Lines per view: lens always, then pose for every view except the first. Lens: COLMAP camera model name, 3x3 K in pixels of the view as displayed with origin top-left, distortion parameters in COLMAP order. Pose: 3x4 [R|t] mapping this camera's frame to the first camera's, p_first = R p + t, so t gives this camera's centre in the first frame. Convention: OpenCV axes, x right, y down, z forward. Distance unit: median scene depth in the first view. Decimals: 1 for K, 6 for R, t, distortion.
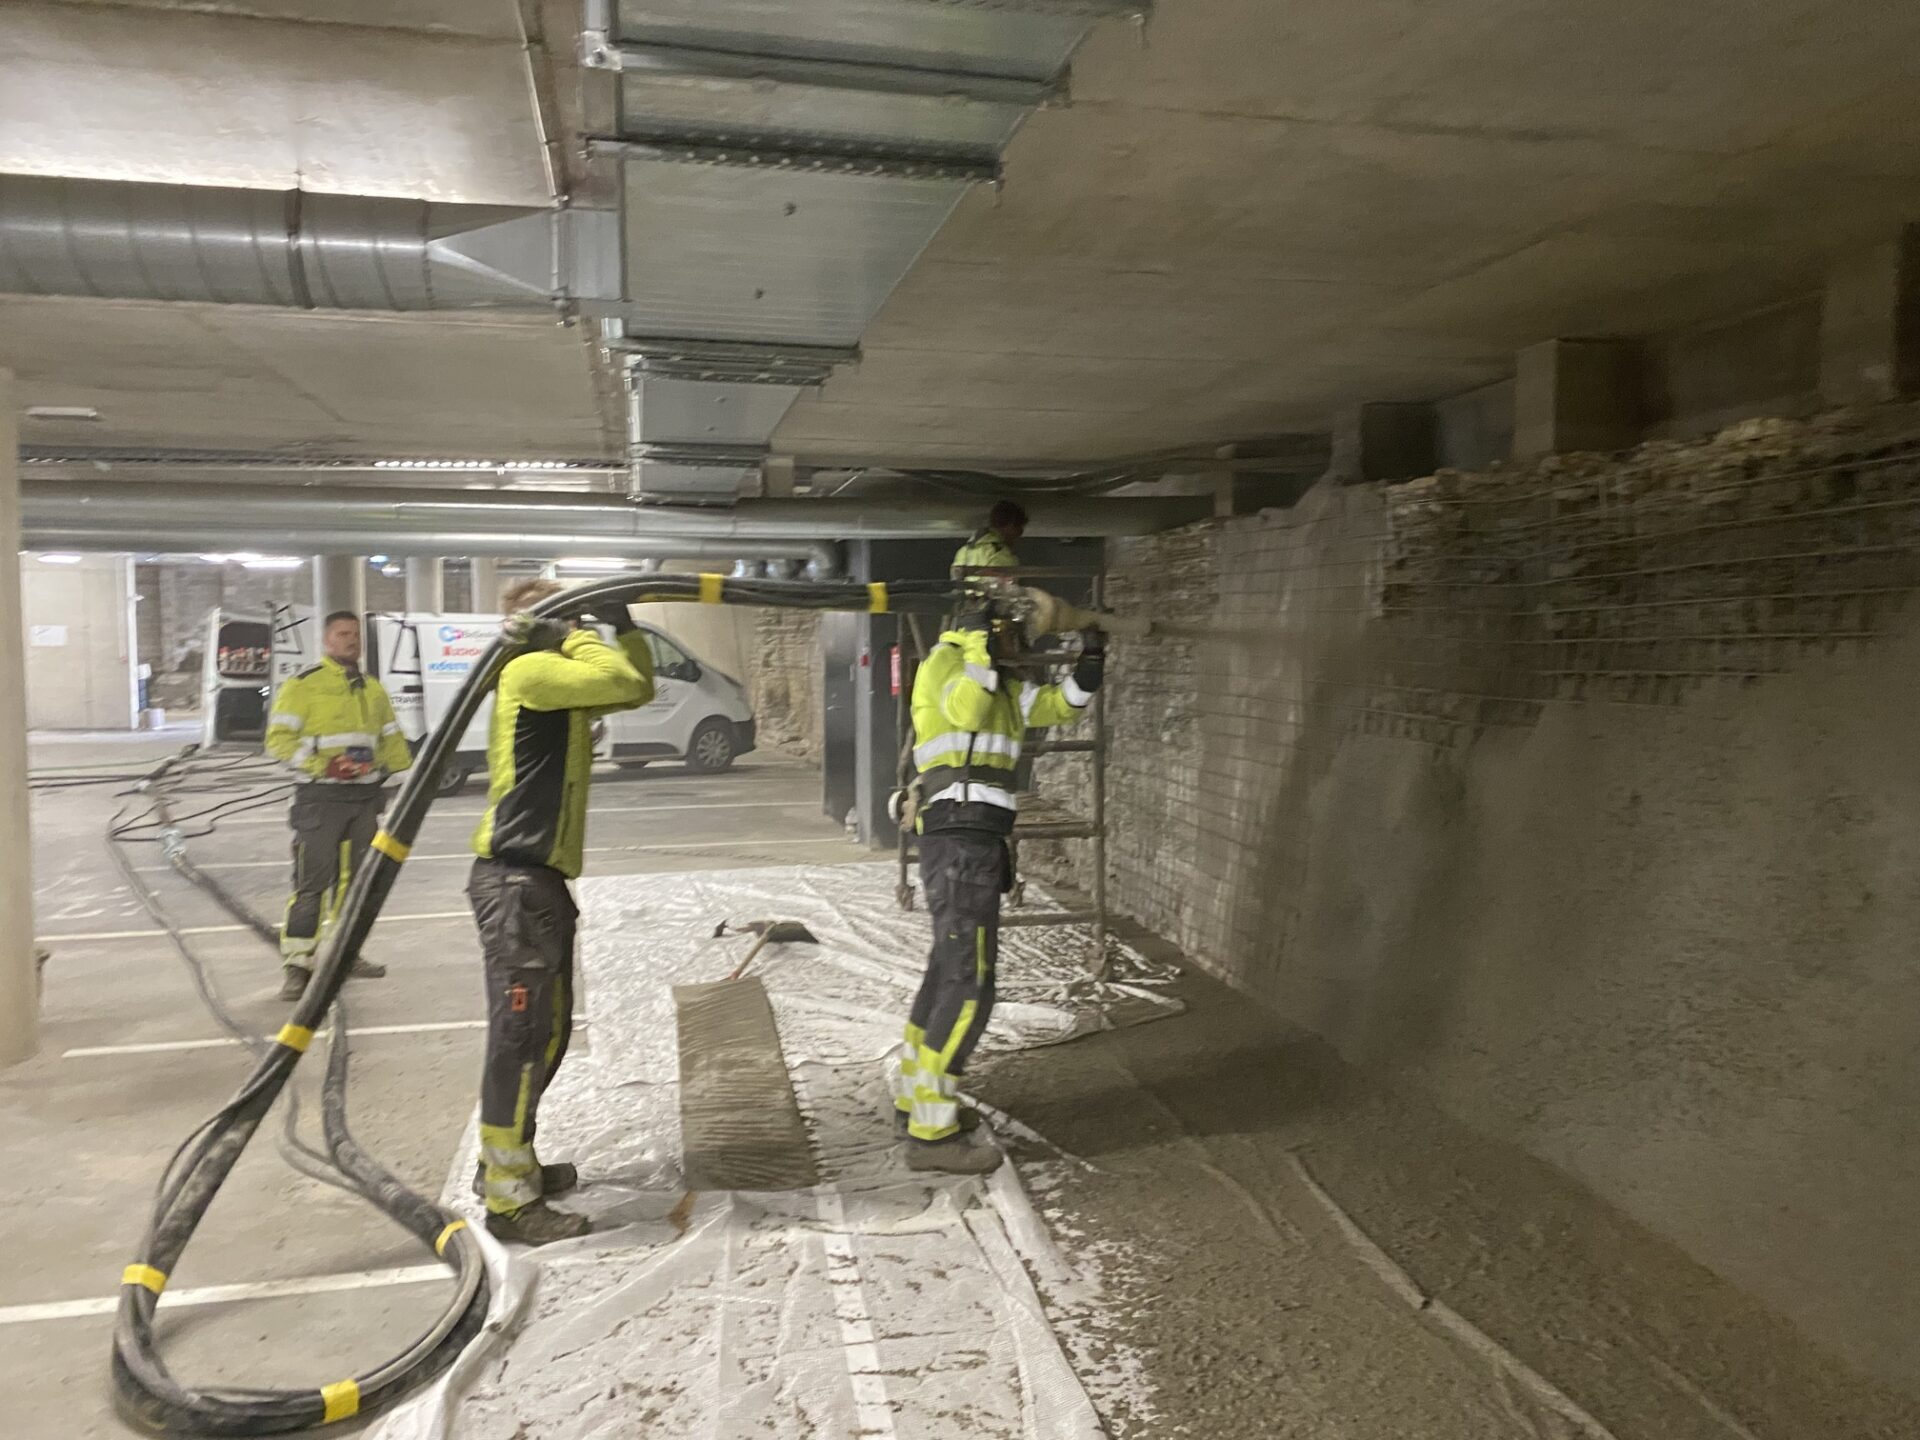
lens RADIAL K [[1462.5, 0, 963.3], [0, 1462.5, 729.7], [0, 0, 1]] dist [0.051307, -0.054818]
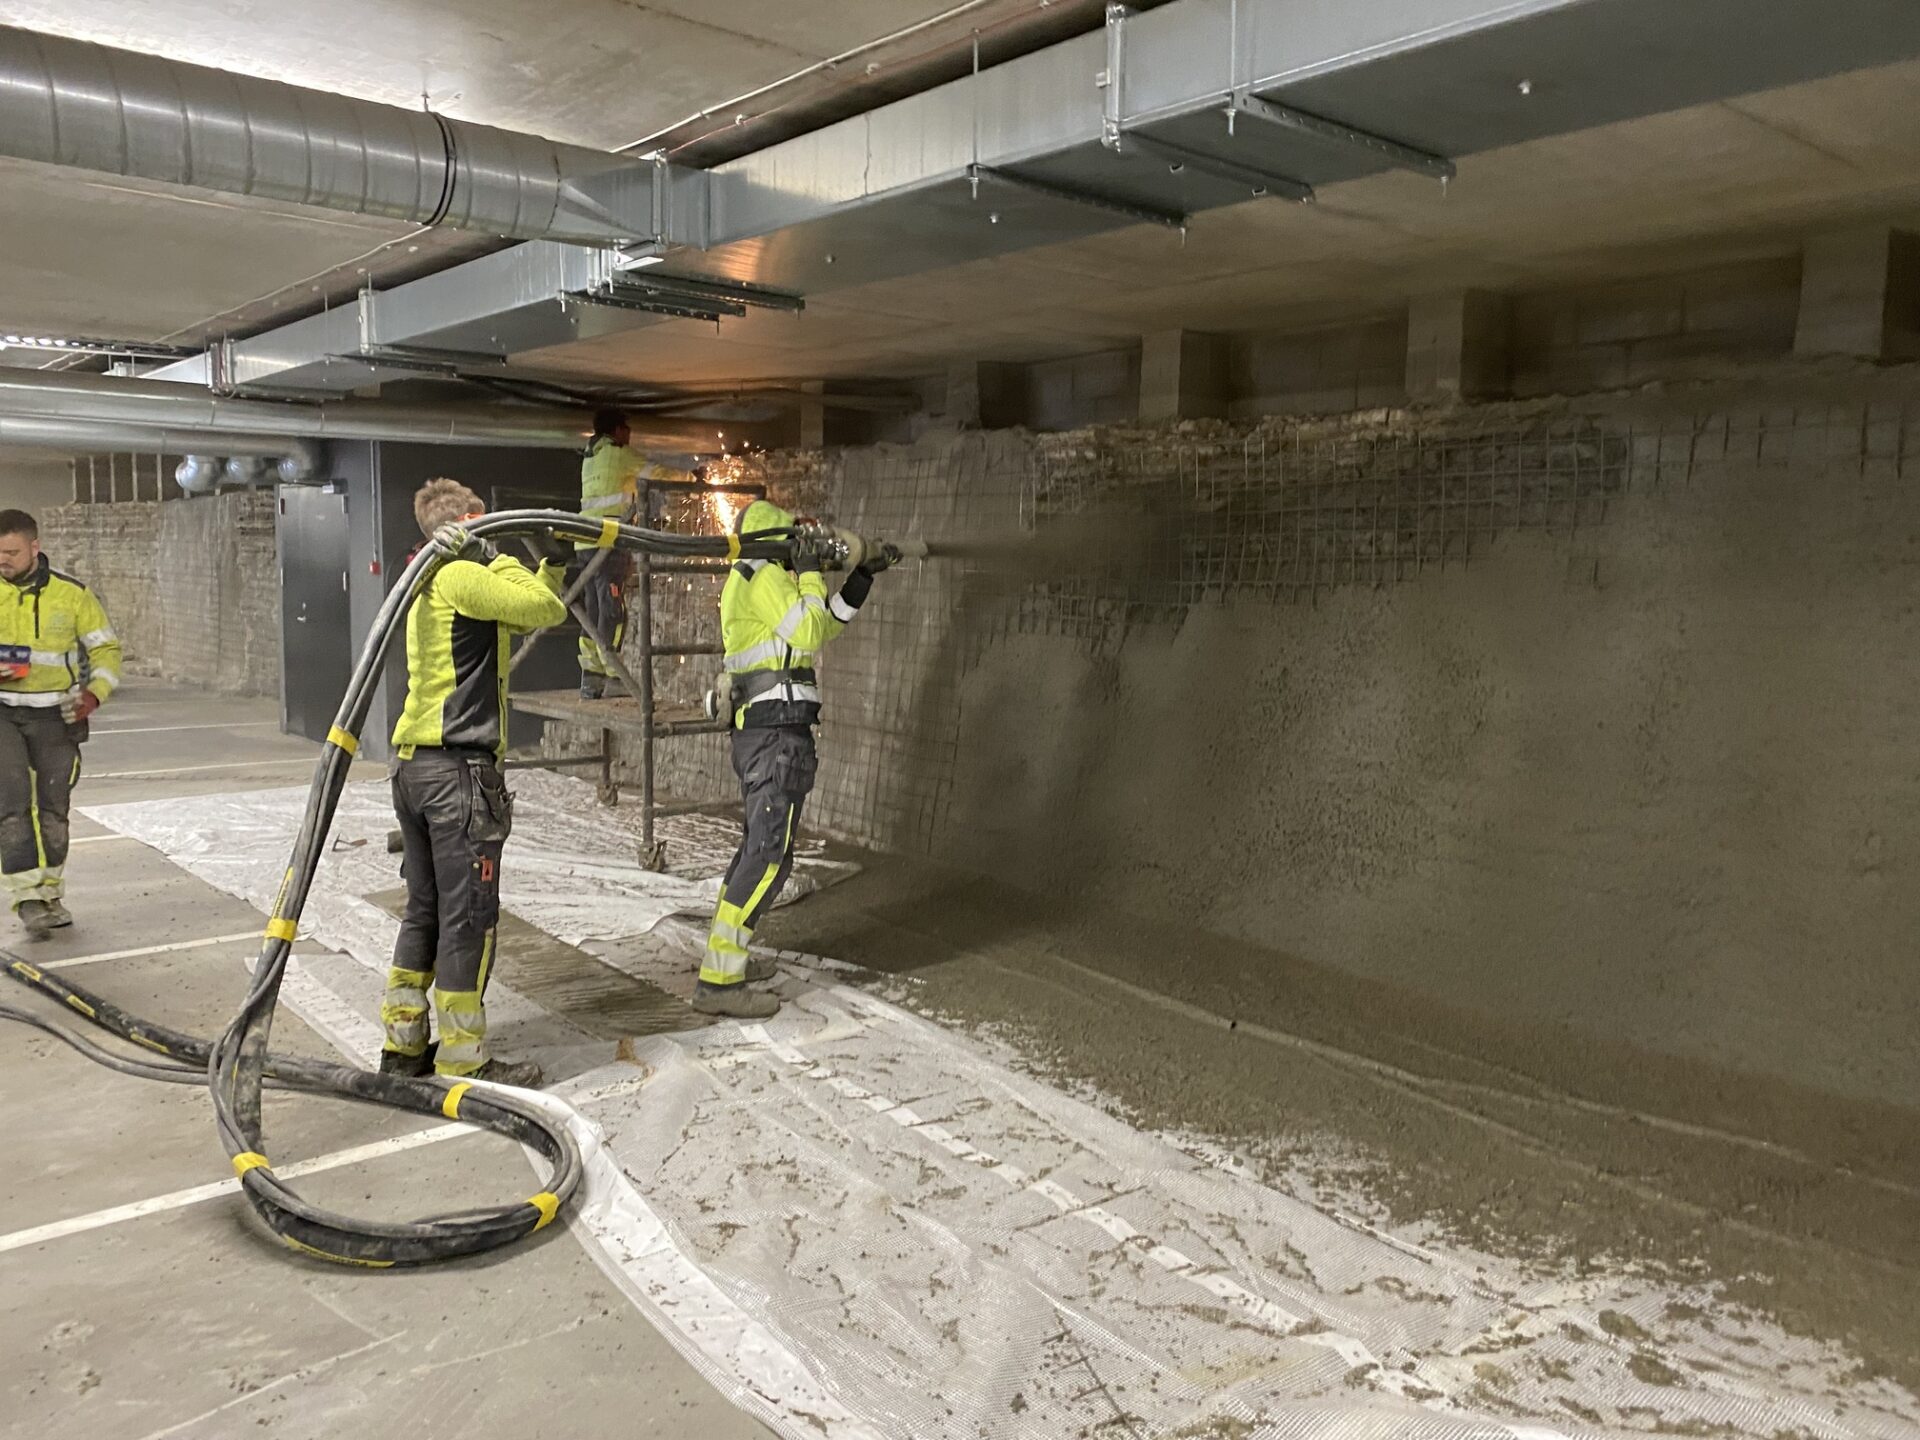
lens RADIAL K [[1462.5, 0, 947.2], [0, 1462.5, 714.6], [0, 0, 1]] dist [0.051307, -0.054818]
pose [[0.887170, -0.032738, 0.460279, -0.449686], [0.011655, 0.998752, 0.048573, 0.014364], [-0.461295, -0.037728, 0.886444, -0.092495]]
